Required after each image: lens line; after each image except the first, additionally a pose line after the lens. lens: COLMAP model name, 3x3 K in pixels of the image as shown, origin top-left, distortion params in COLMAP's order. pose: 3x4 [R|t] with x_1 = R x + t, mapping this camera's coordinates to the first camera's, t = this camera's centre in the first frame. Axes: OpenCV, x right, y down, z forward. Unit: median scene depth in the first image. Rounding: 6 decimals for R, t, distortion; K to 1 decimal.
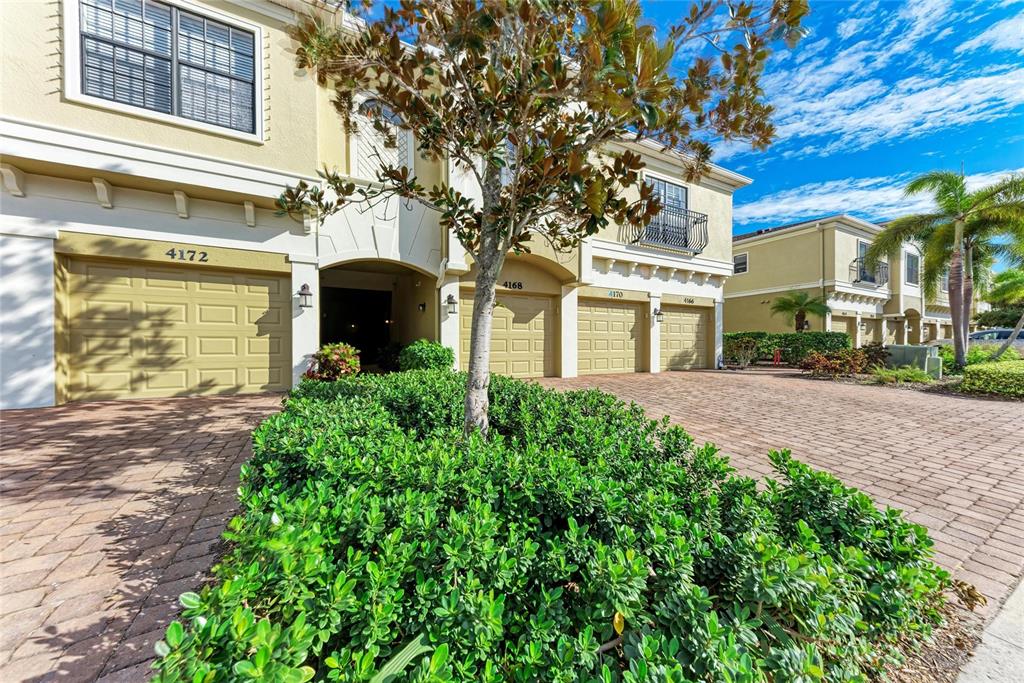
lens RADIAL K [[392.7, 0, 534.0], [0, 392.7, 343.5], [0, 0, 1]] dist [0.019978, -0.000014]
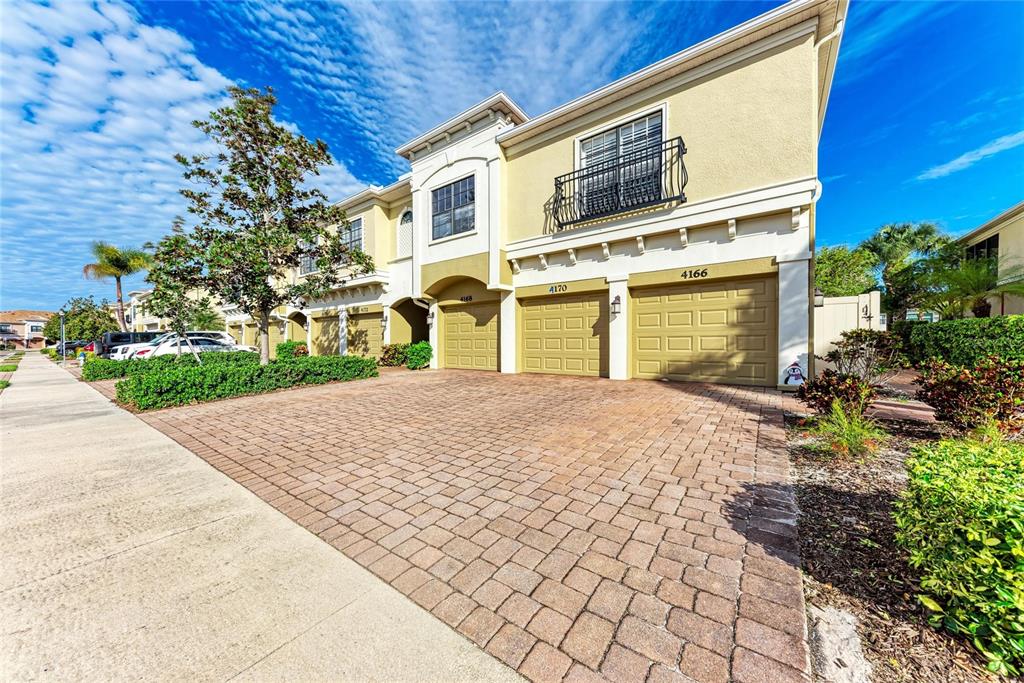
lens RADIAL K [[352.9, 0, 515.5], [0, 352.9, 346.0], [0, 0, 1]] dist [0.014506, -0.000078]
pose [[0.364482, 0.009984, -0.931157, 0.911533], [0.006518, 0.999891, 0.013272, -0.000741], [0.931188, -0.010906, 0.364377, 0.575188]]
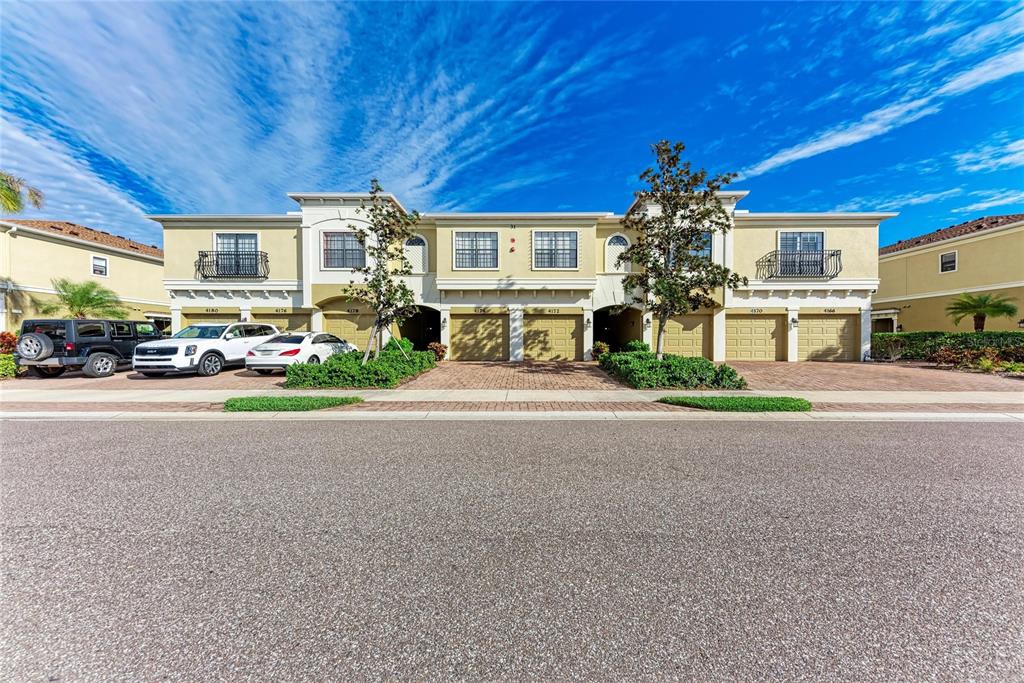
lens RADIAL K [[352.9, 0, 515.5], [0, 352.9, 346.0], [0, 0, 1]] dist [0.014506, -0.000078]
pose [[0.848771, 0.005132, -0.528736, 0.135176], [-0.001274, 0.999970, 0.007661, 0.007135], [0.528759, -0.005829, 0.848752, -0.709939]]
